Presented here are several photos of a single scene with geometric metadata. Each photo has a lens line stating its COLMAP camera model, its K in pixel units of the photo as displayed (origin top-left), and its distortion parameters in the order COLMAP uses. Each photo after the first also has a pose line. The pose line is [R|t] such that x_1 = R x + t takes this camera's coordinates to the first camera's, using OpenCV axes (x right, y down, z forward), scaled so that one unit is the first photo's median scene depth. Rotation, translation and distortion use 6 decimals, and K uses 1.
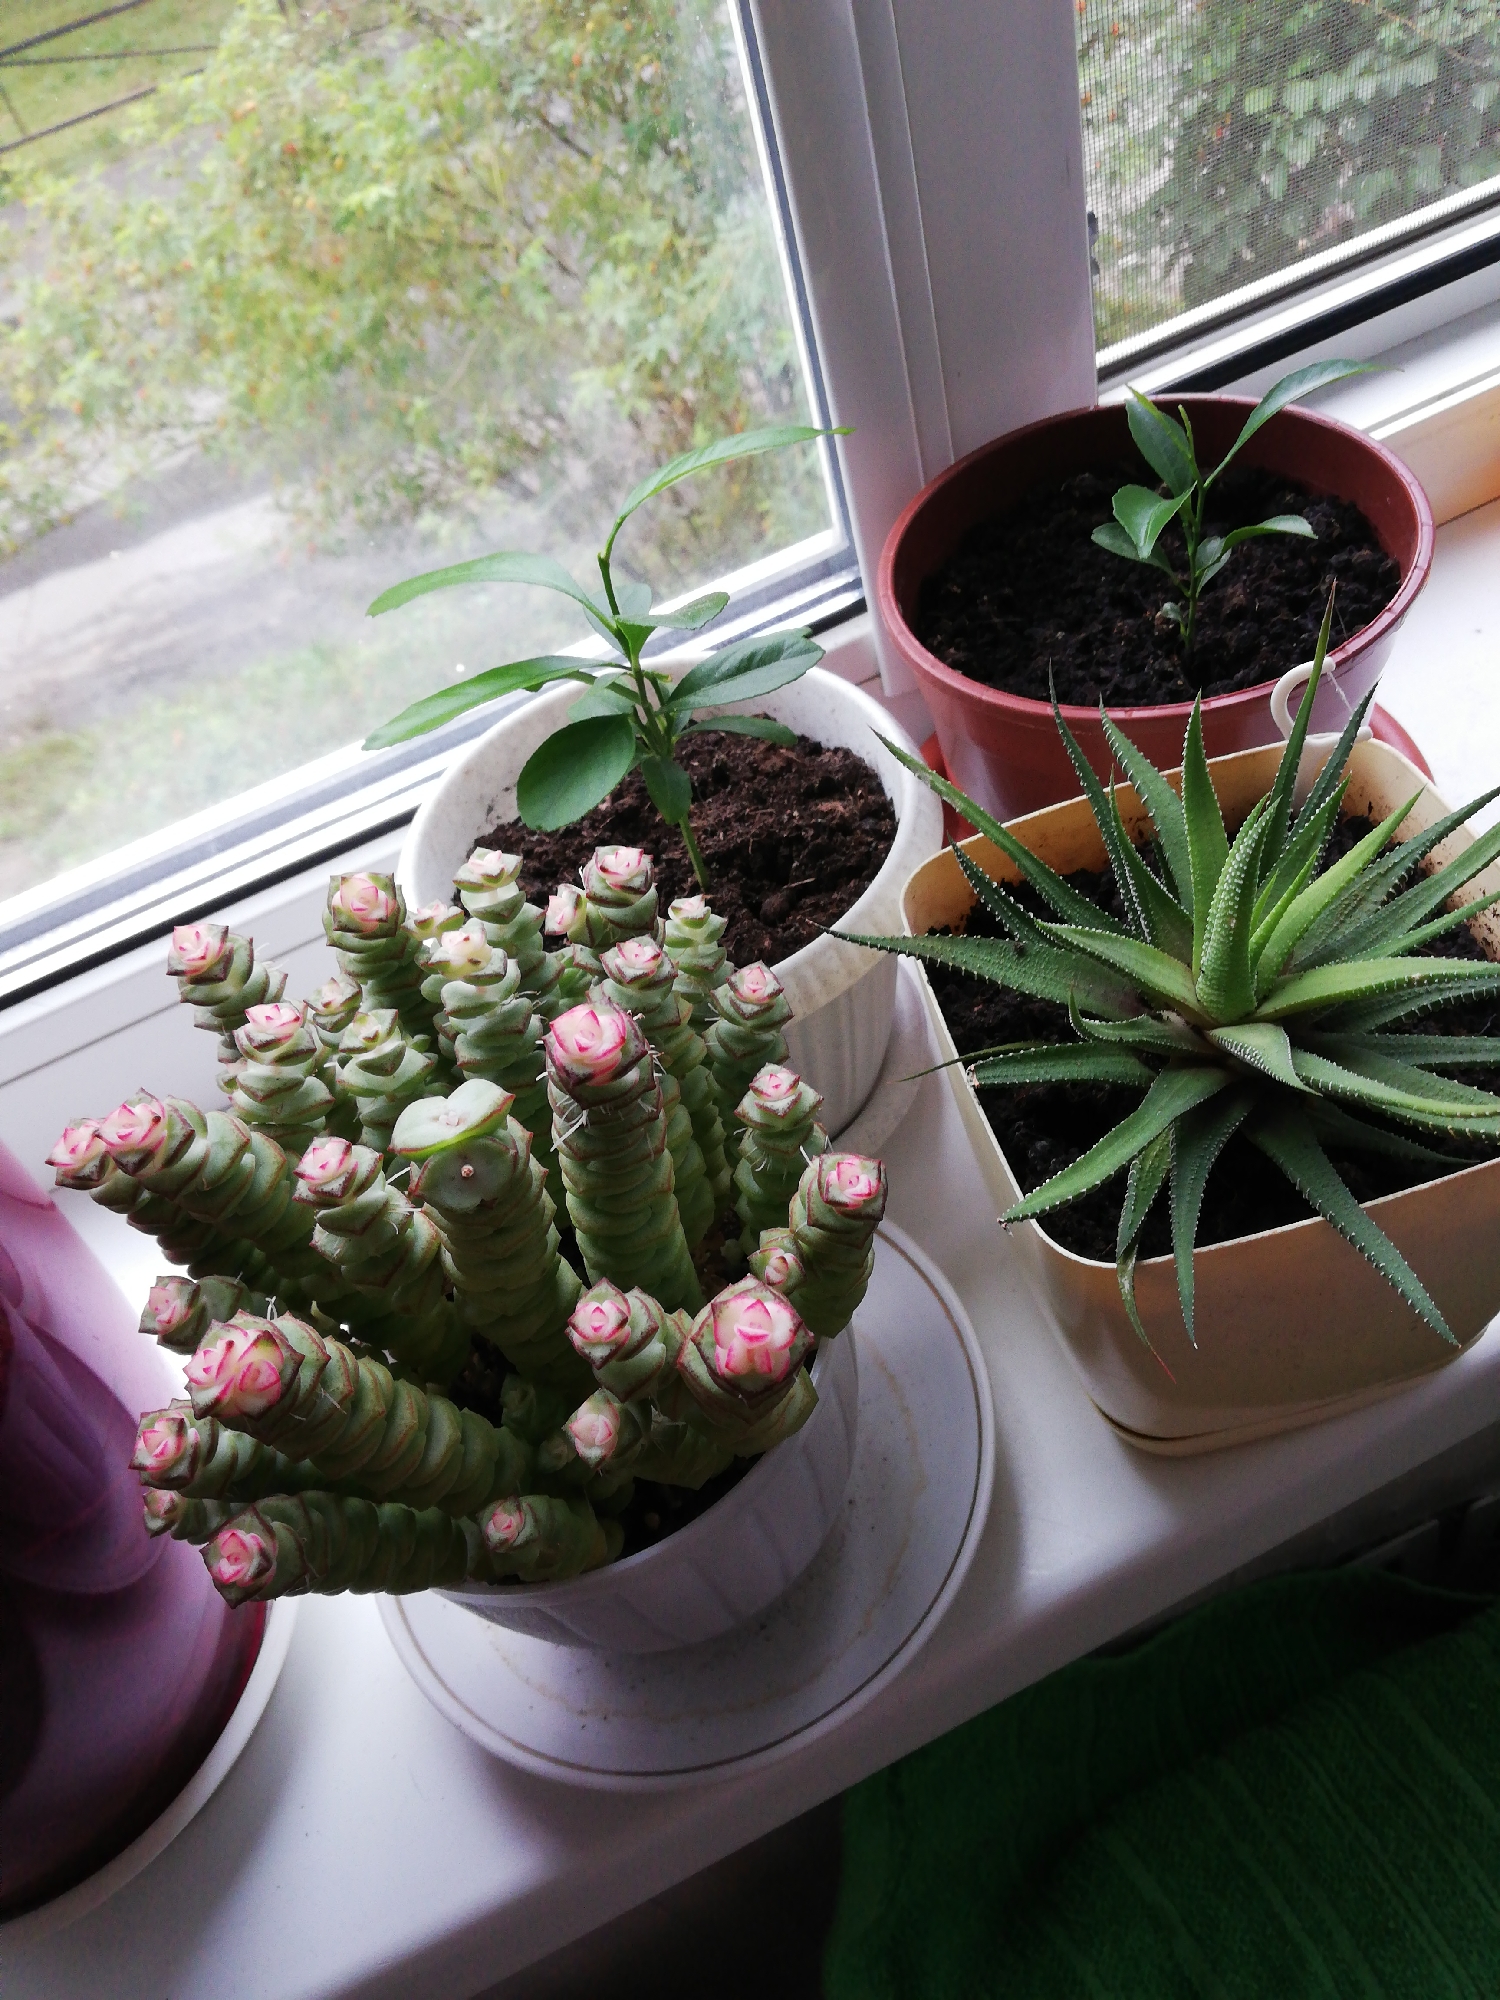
lens RADIAL K [[1546.4, 0, 750.0], [0, 1546.4, 1000.0], [0, 0, 1]] dist [-0.008140, -0.003365]
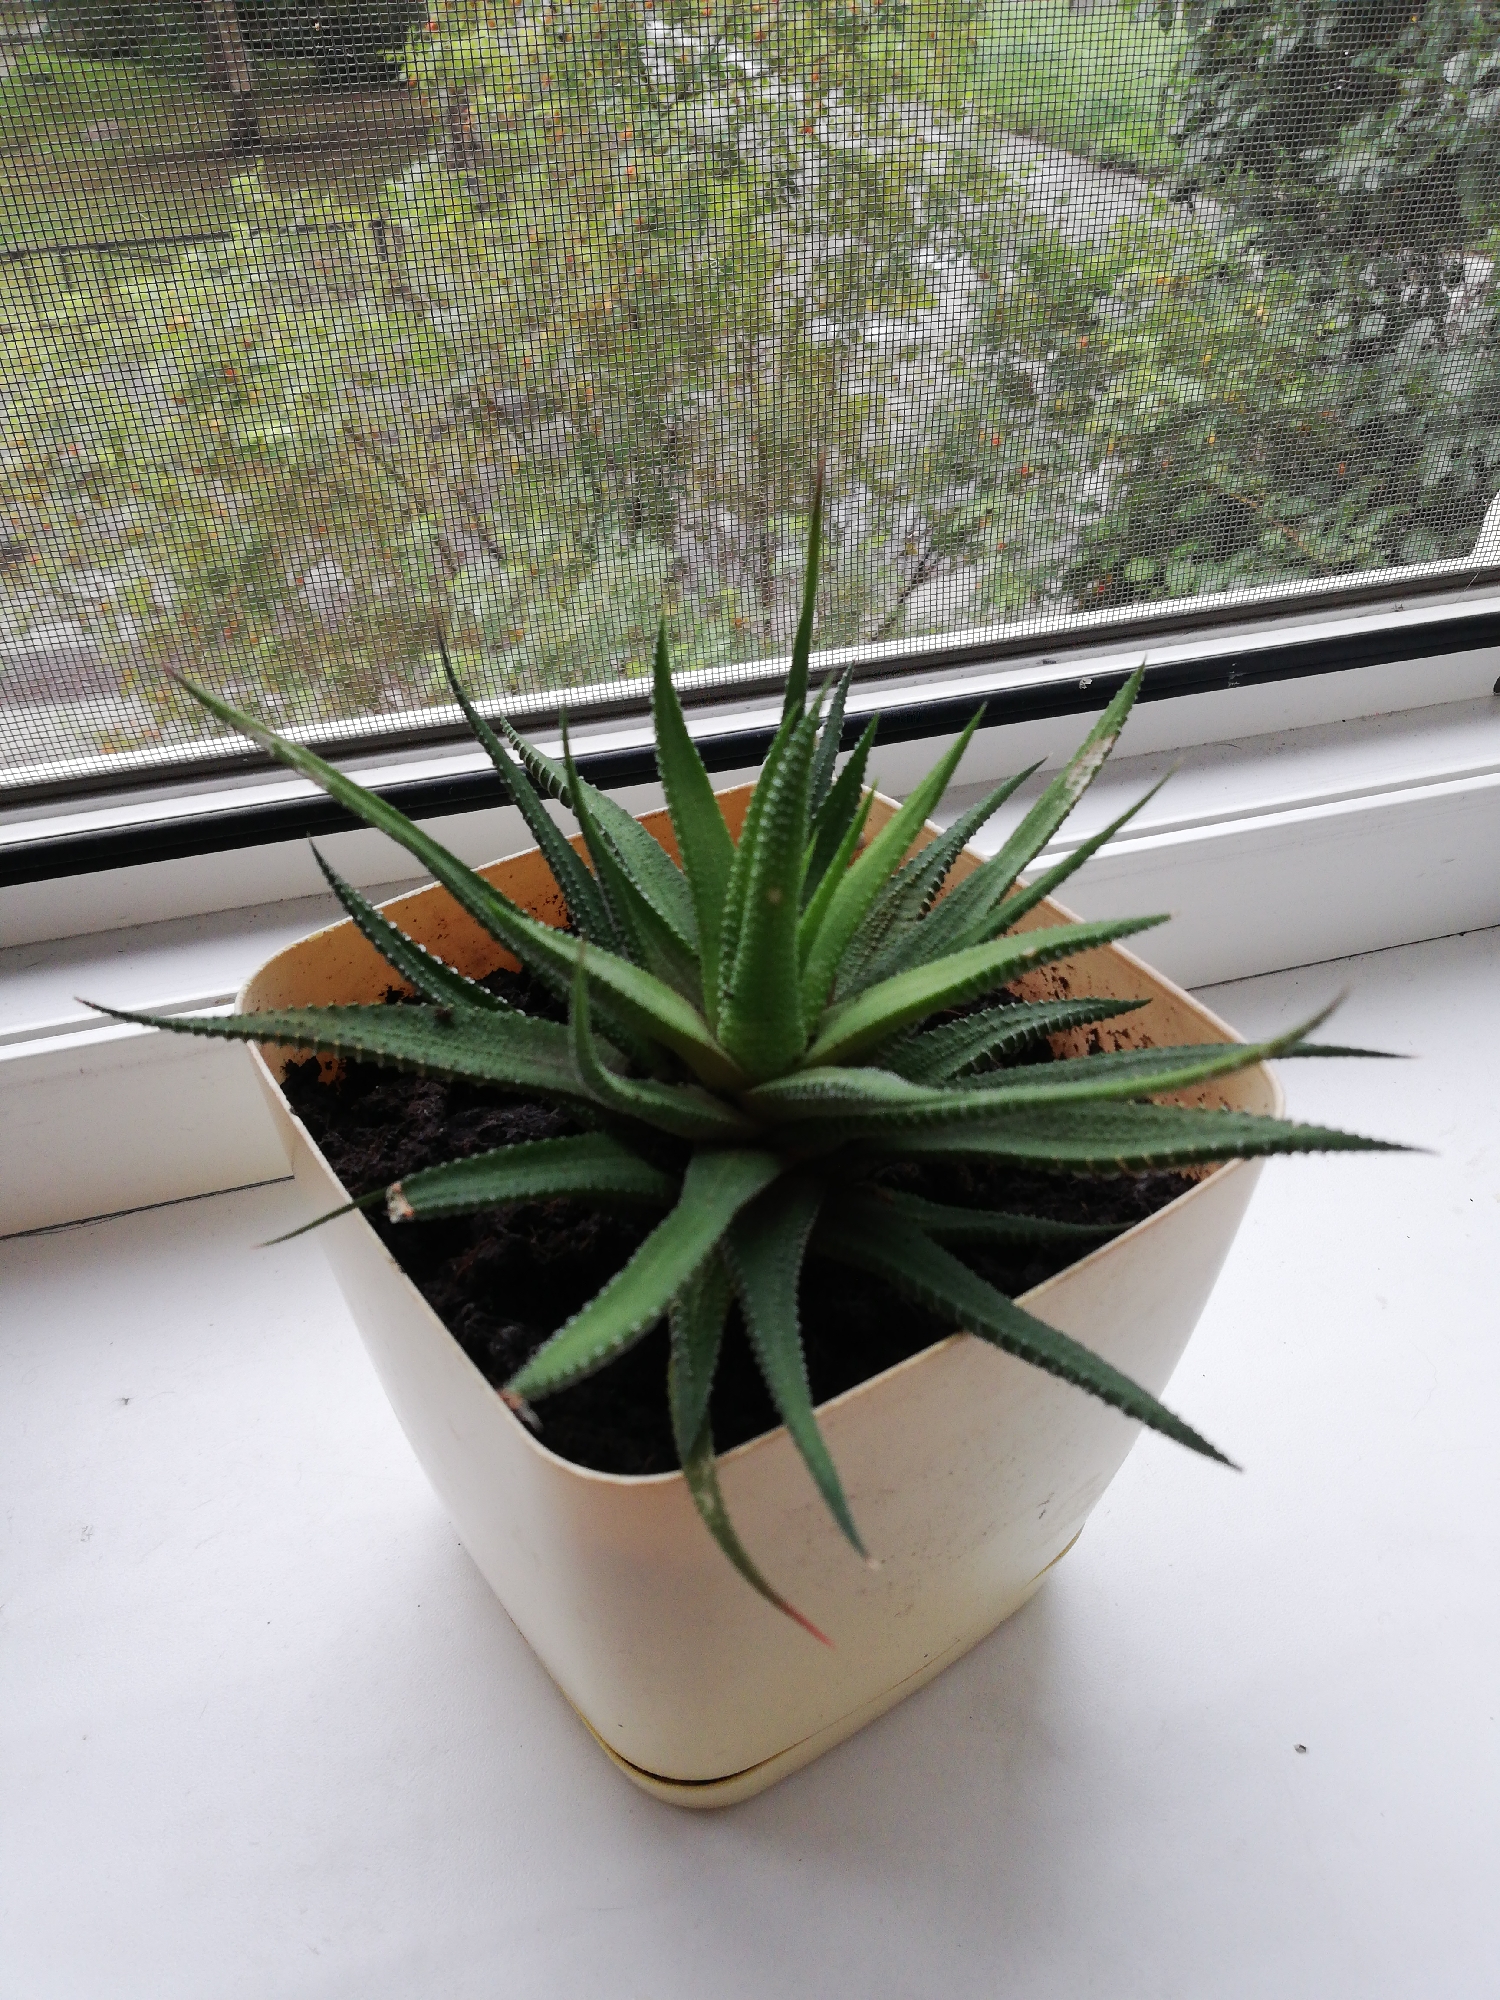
lens RADIAL K [[1546.4, 0, 750.0], [0, 1546.4, 1000.0], [0, 0, 1]] dist [-0.008140, -0.003365]
pose [[0.897357, -0.056275, 0.437702, 0.009355], [0.155691, 0.968432, -0.194679, 0.107313], [-0.412929, 0.242843, 0.877791, 0.392590]]
